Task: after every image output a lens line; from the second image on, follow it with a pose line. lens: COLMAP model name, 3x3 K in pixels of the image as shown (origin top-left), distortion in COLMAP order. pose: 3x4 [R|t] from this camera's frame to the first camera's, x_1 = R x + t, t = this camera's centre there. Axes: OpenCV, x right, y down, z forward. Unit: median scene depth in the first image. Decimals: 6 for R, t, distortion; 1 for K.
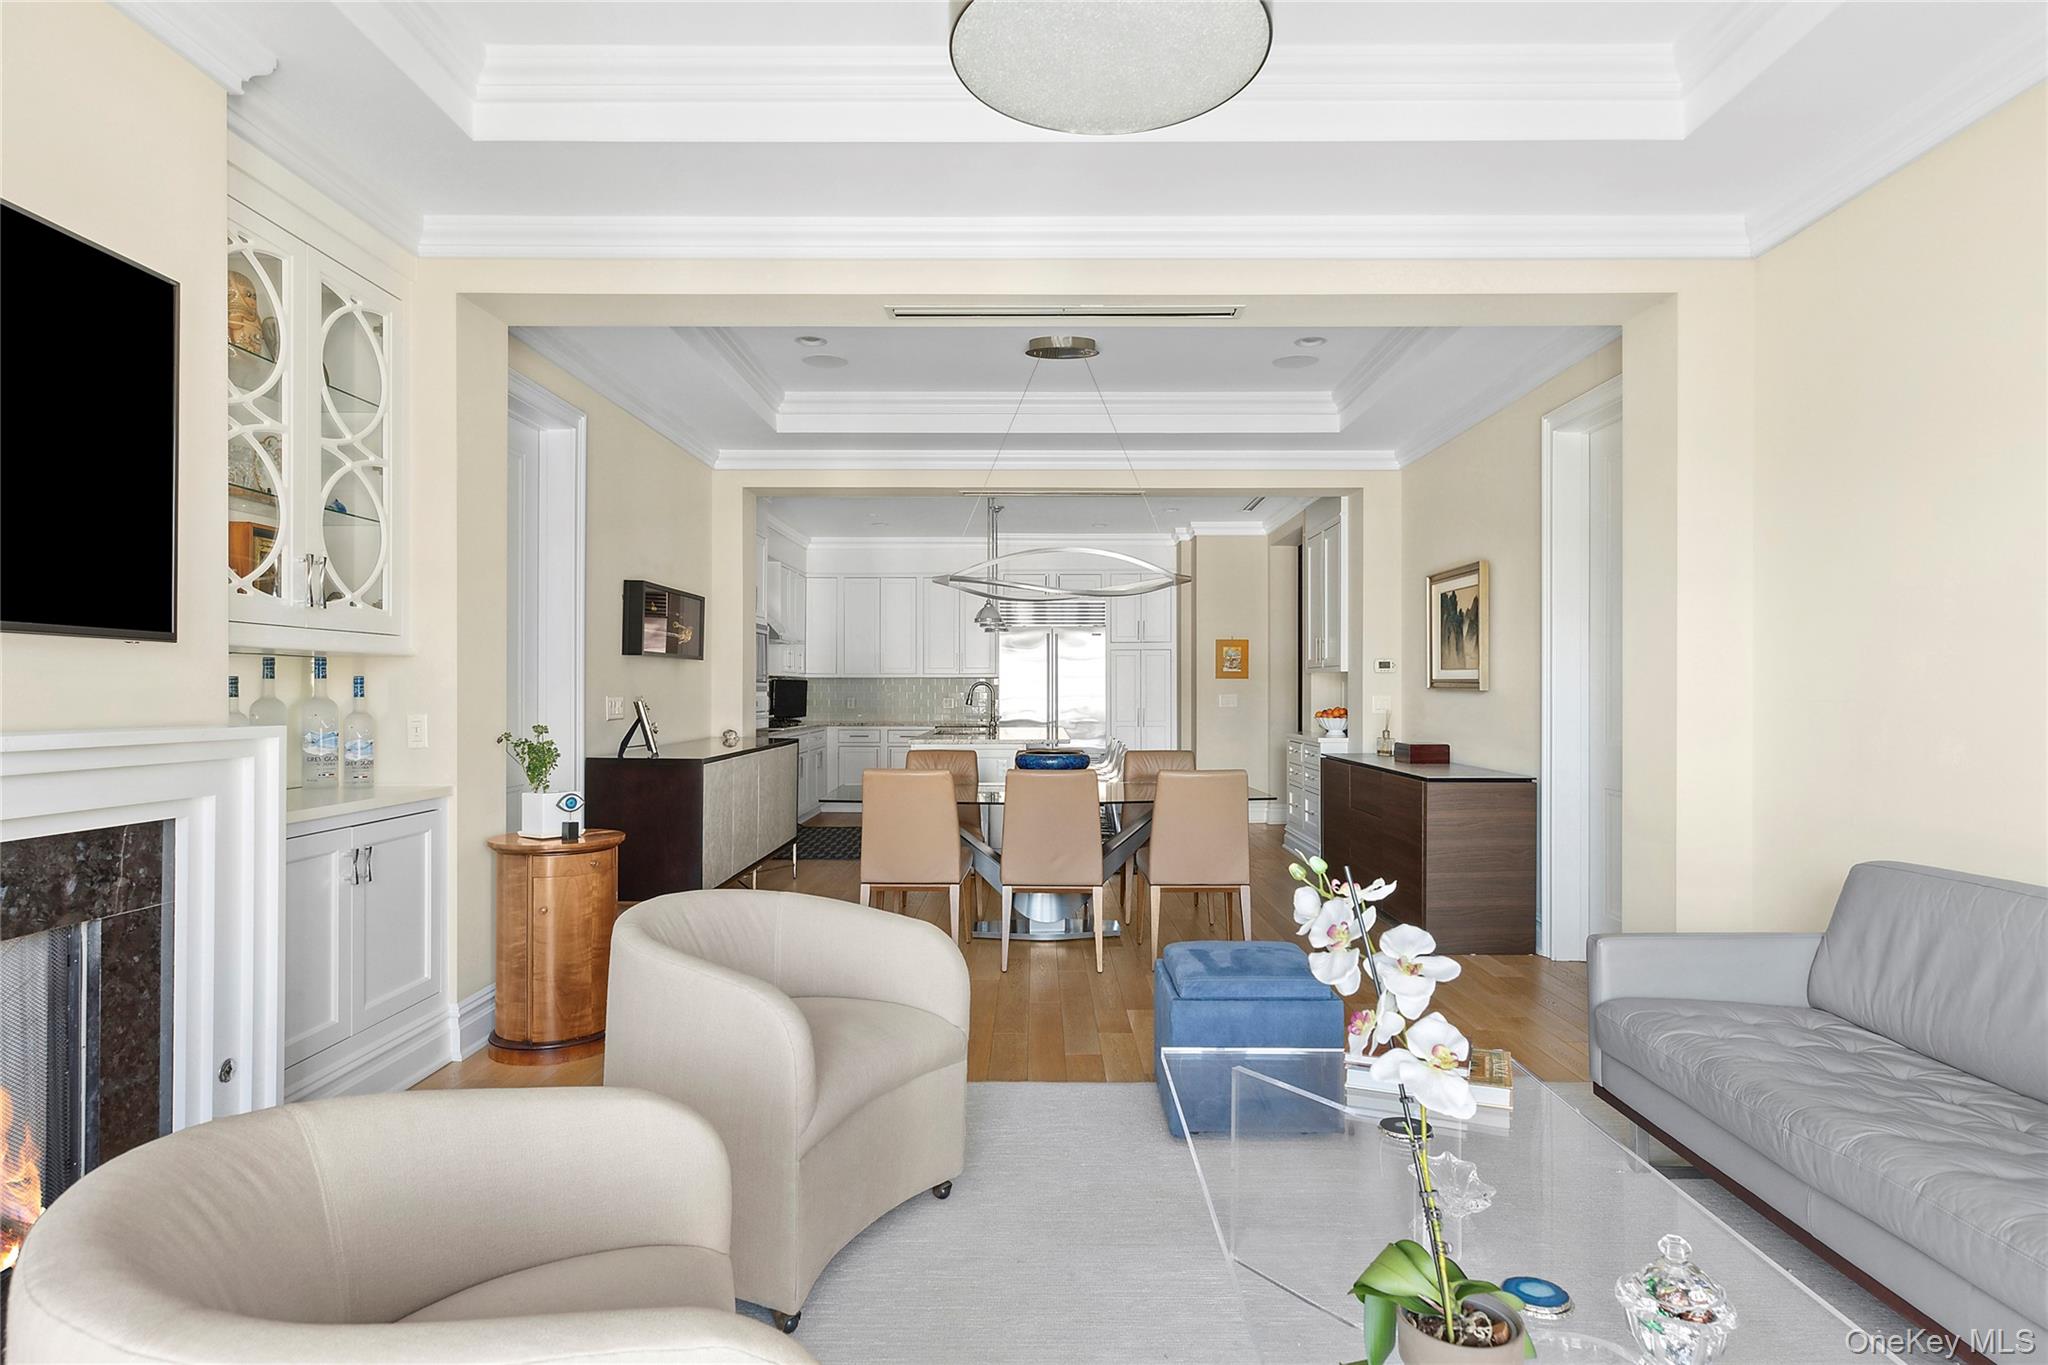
lens RADIAL K [[1128.2, 0, 1026.1], [0, 1128.2, 683.9], [0, 0, 1]] dist [0.002897, 0.000059]
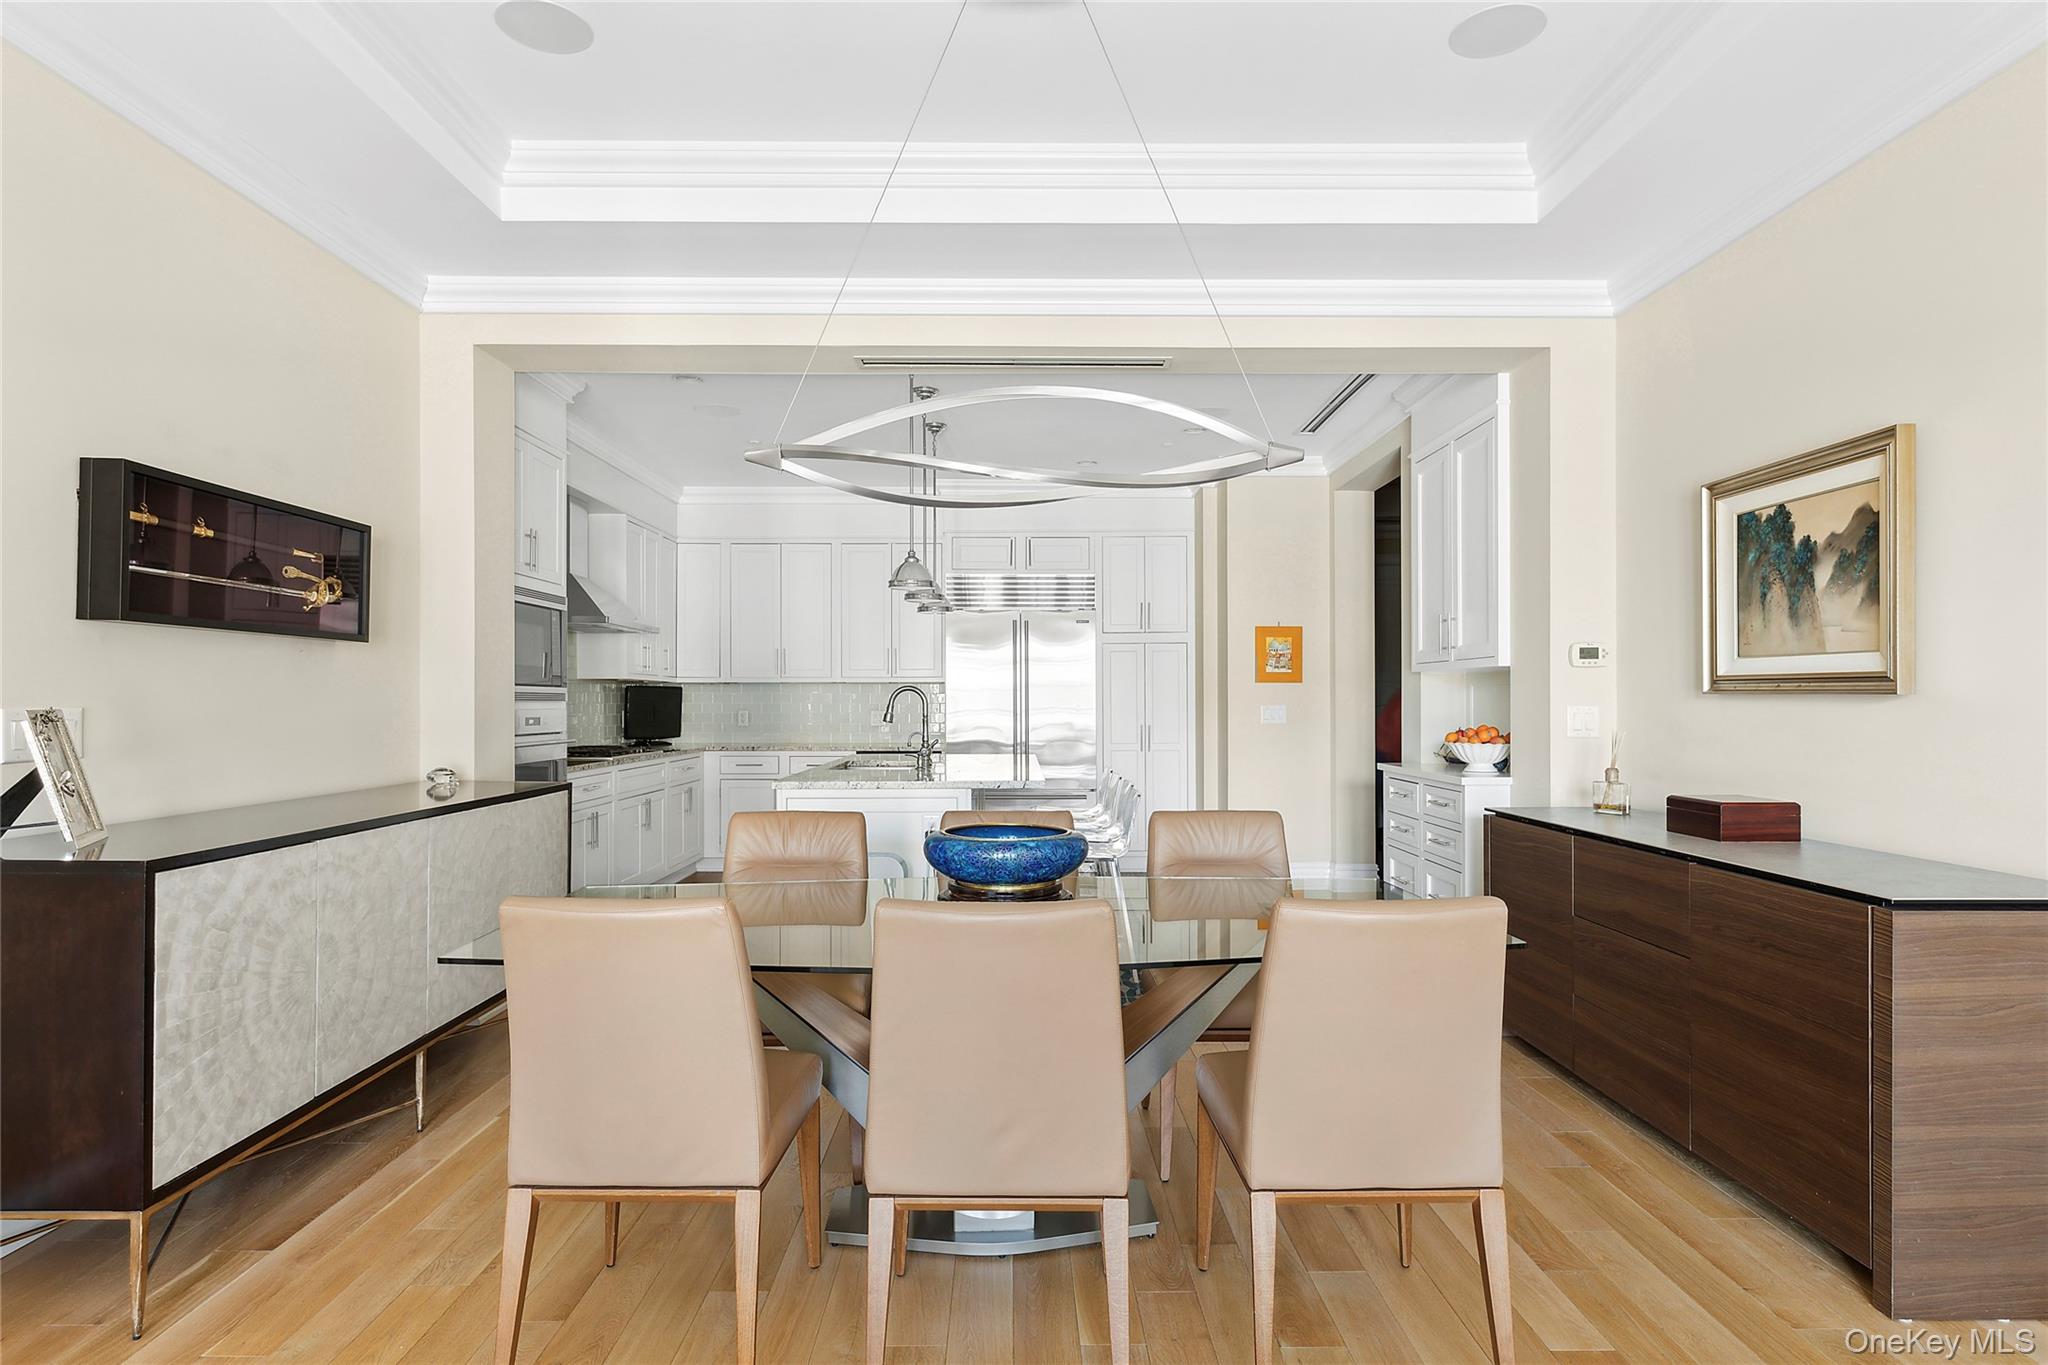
lens RADIAL K [[1154.0, 0, 1021.5], [0, 1154.0, 684.2], [0, 0, 1]] dist [-0.003633, -0.000046]
pose [[0.999829, -0.001140, 0.018460, 0.014975], [0.001330, 0.999946, -0.010270, 0.004494], [-0.018447, 0.010292, 0.999777, 0.387835]]
